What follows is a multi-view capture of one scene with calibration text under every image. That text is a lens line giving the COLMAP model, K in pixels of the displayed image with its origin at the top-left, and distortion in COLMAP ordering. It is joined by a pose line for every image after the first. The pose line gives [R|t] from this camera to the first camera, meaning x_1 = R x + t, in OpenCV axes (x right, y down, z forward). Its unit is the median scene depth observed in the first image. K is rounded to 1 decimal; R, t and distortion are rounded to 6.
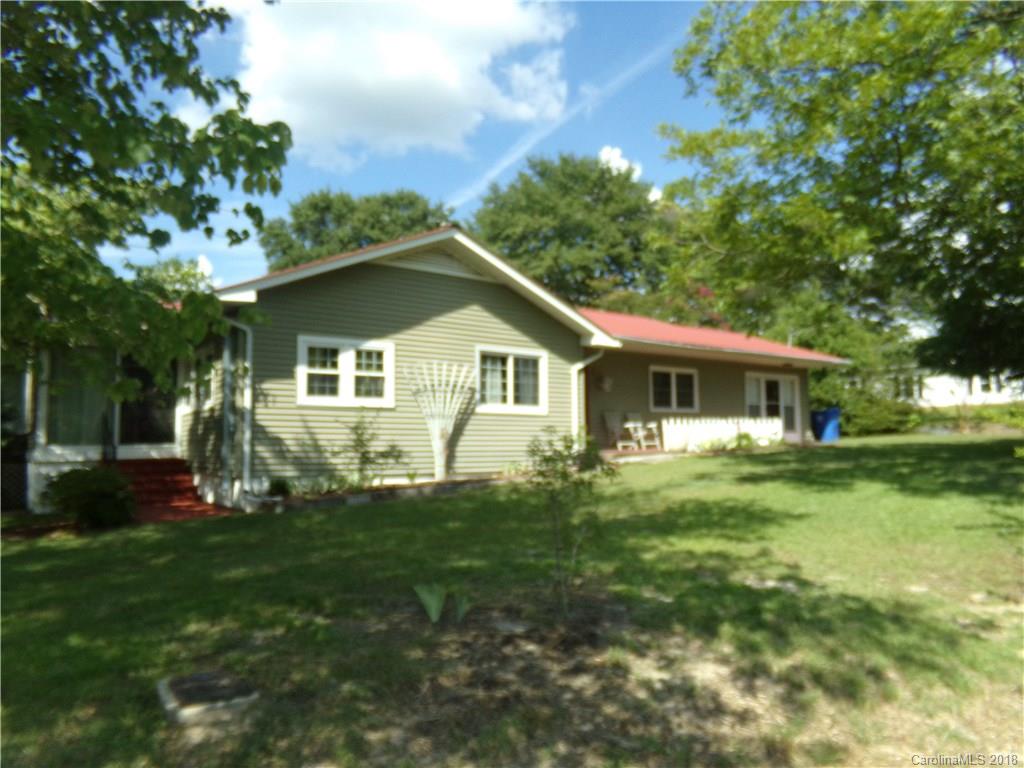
lens RADIAL K [[696.3, 0, 512.0], [0, 696.3, 384.0], [0, 0, 1]] dist [-0.090773, 0.125521]
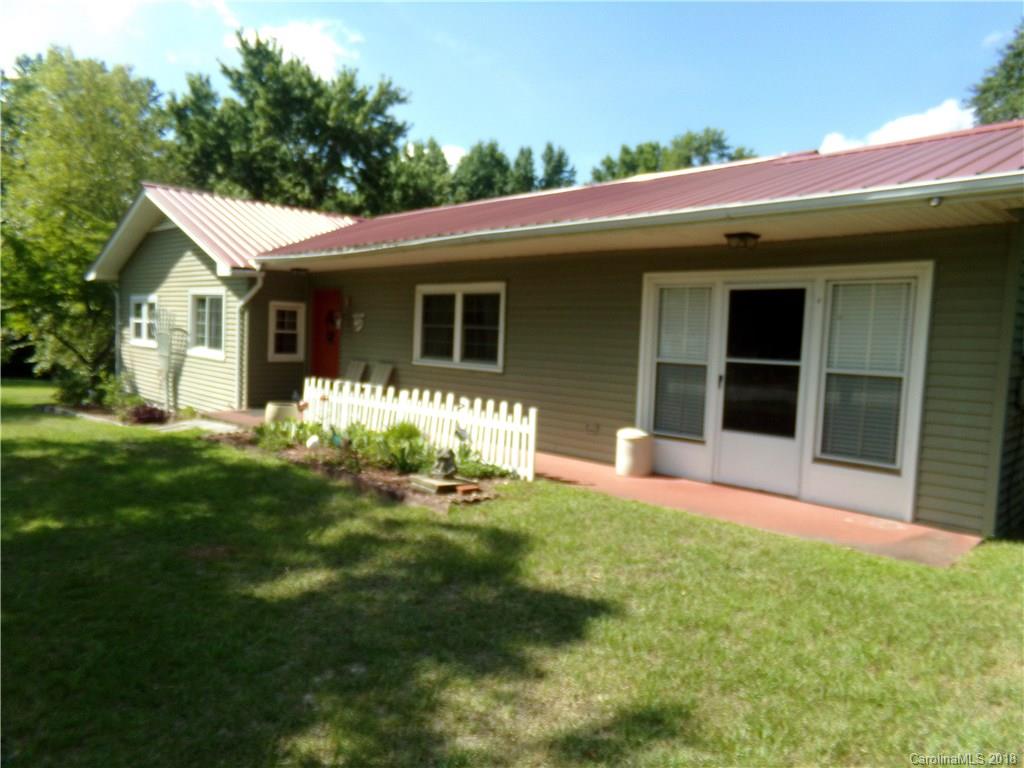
lens RADIAL K [[696.3, 0, 512.0], [0, 696.3, 384.0], [0, 0, 1]] dist [-0.090773, 0.125521]
pose [[0.167695, 0.068081, -0.983485, 0.971742], [0.020252, 0.997164, 0.072481, 0.018400], [0.985631, -0.032073, 0.165841, 1.210283]]
